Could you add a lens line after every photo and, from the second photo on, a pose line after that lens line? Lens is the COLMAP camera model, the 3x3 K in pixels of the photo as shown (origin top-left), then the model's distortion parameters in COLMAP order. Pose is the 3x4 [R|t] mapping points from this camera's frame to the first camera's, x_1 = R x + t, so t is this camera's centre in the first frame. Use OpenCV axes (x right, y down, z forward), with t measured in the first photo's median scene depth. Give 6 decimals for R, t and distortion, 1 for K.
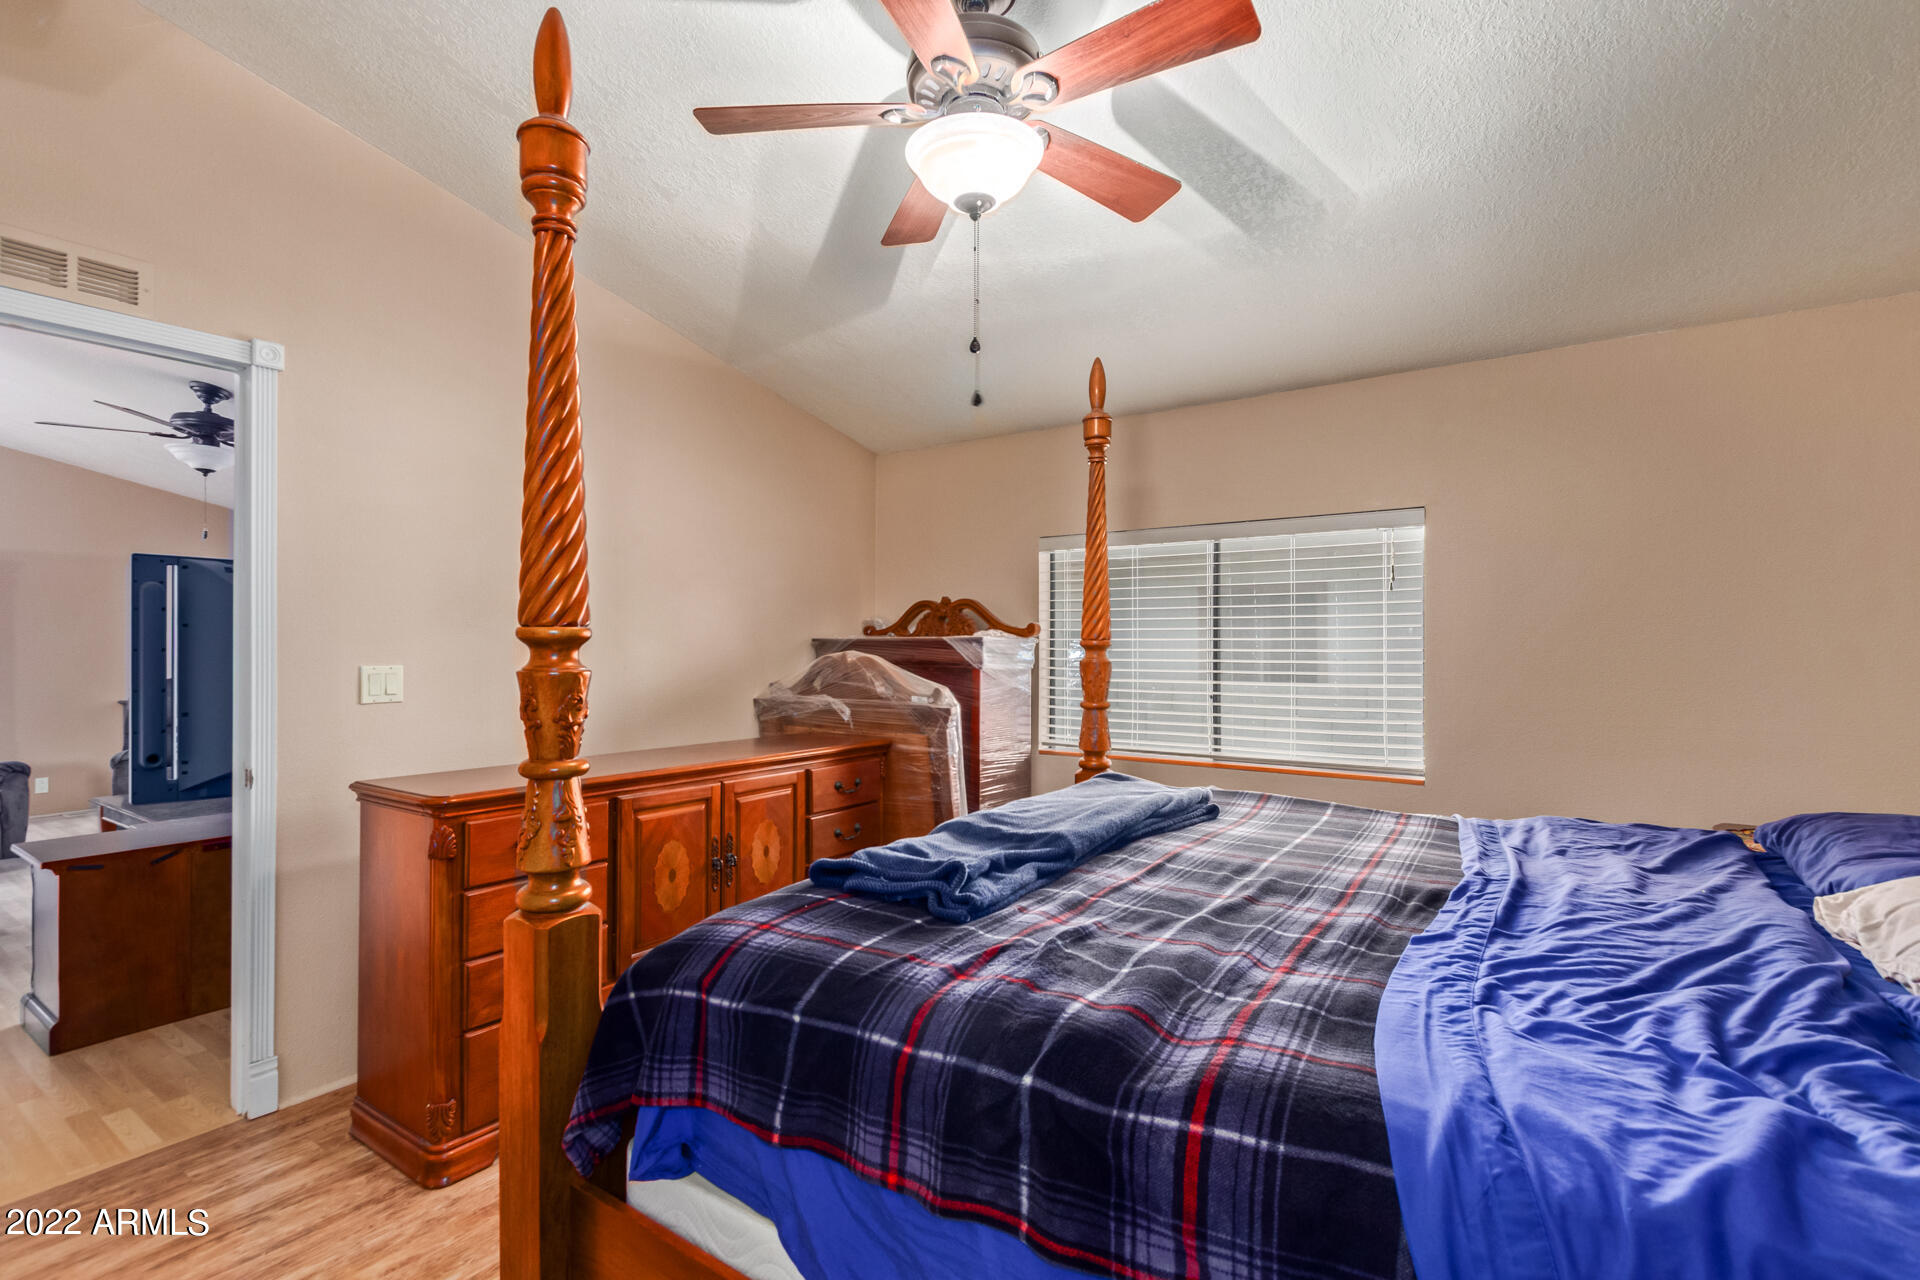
lens RADIAL K [[887.4, 0, 951.1], [0, 887.4, 645.3], [0, 0, 1]] dist [-0.004337, -0.000747]
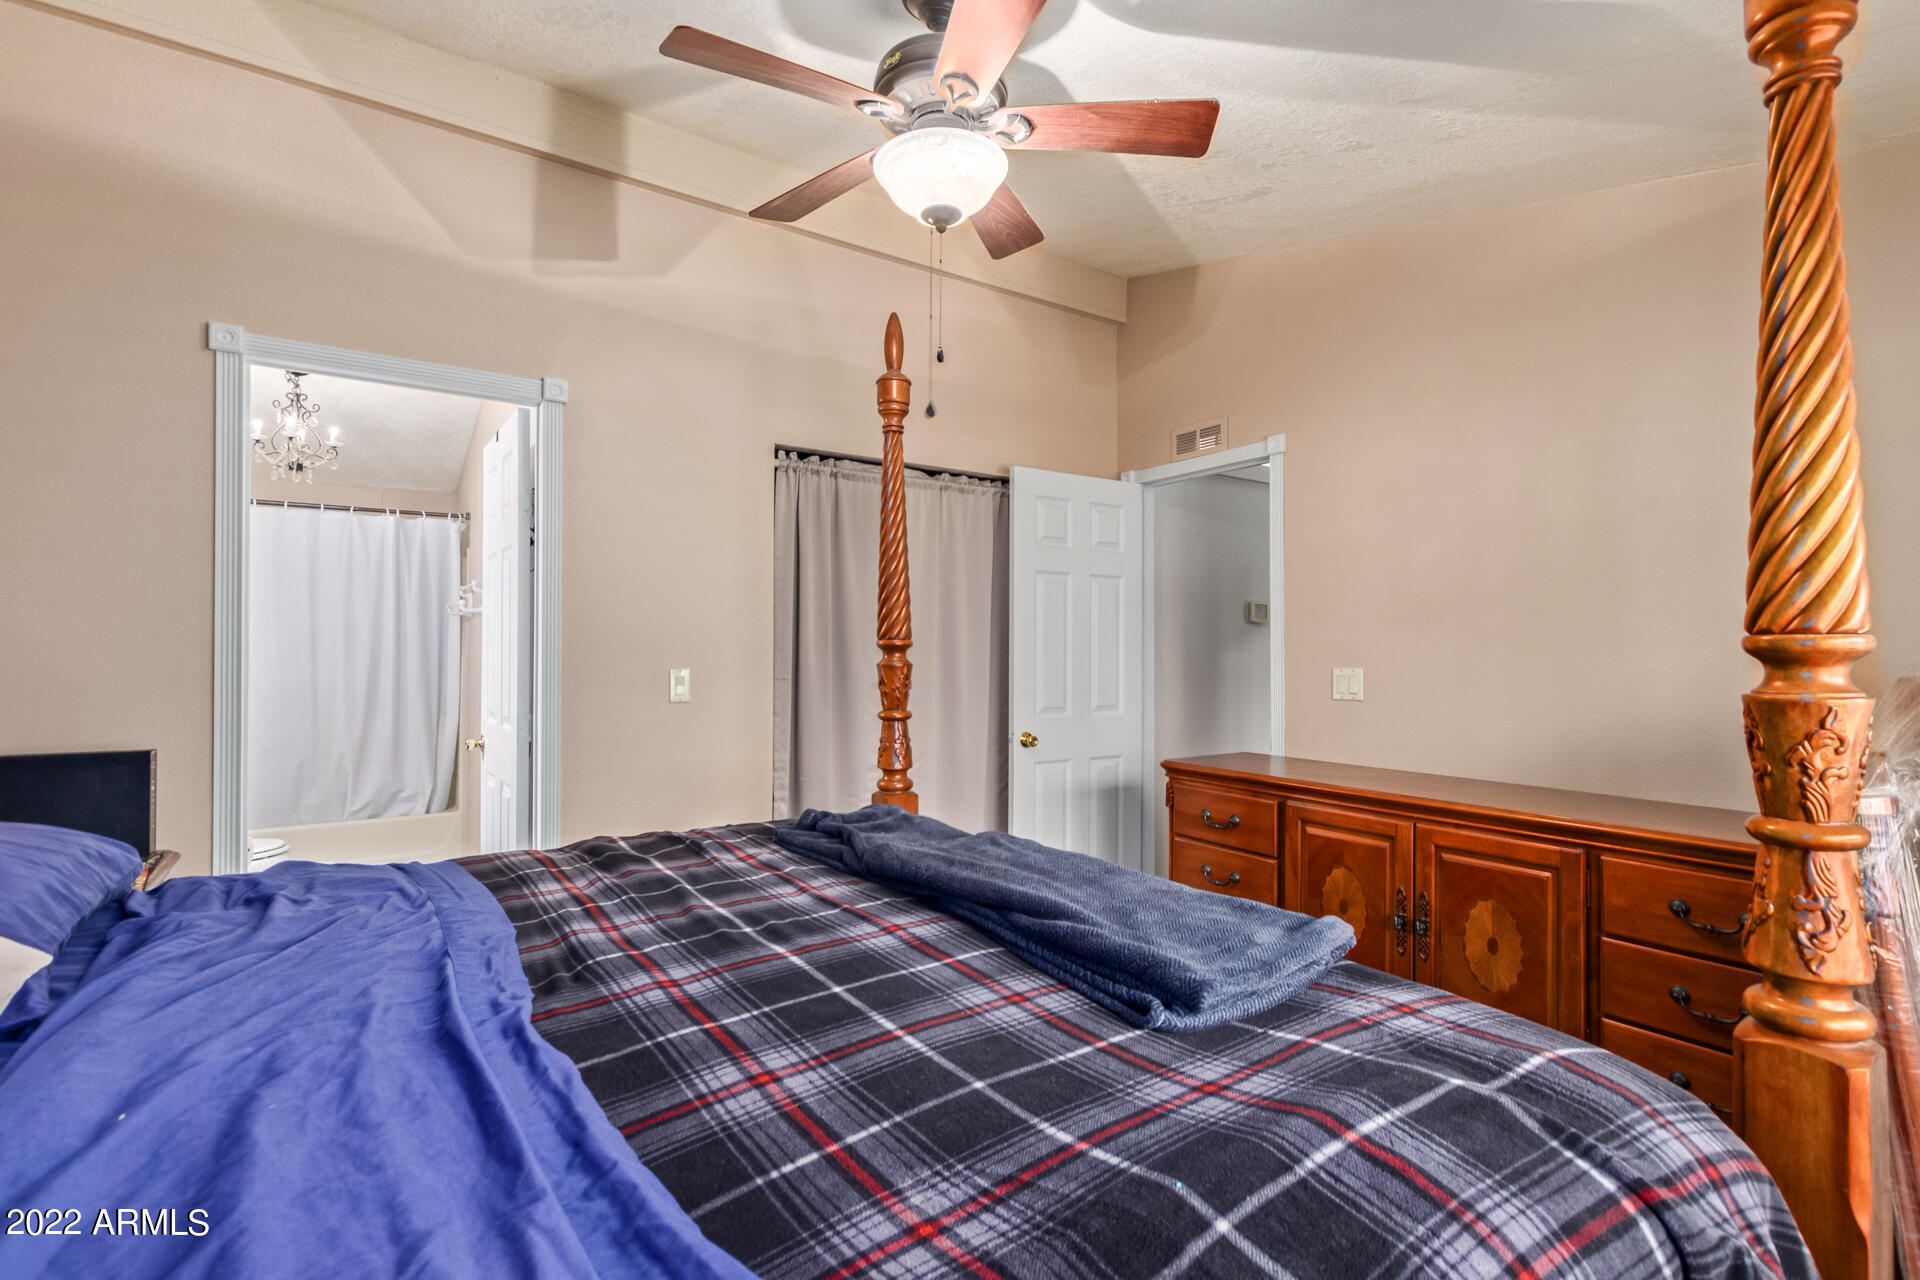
lens RADIAL K [[887.4, 0, 946.6], [0, 887.4, 643.1], [0, 0, 1]] dist [-0.004337, -0.000747]
pose [[-0.344236, -0.014441, -0.938772, 0.939858], [-0.003141, 0.999894, -0.014229, 0.010086], [0.938878, -0.001950, -0.344245, 1.311996]]
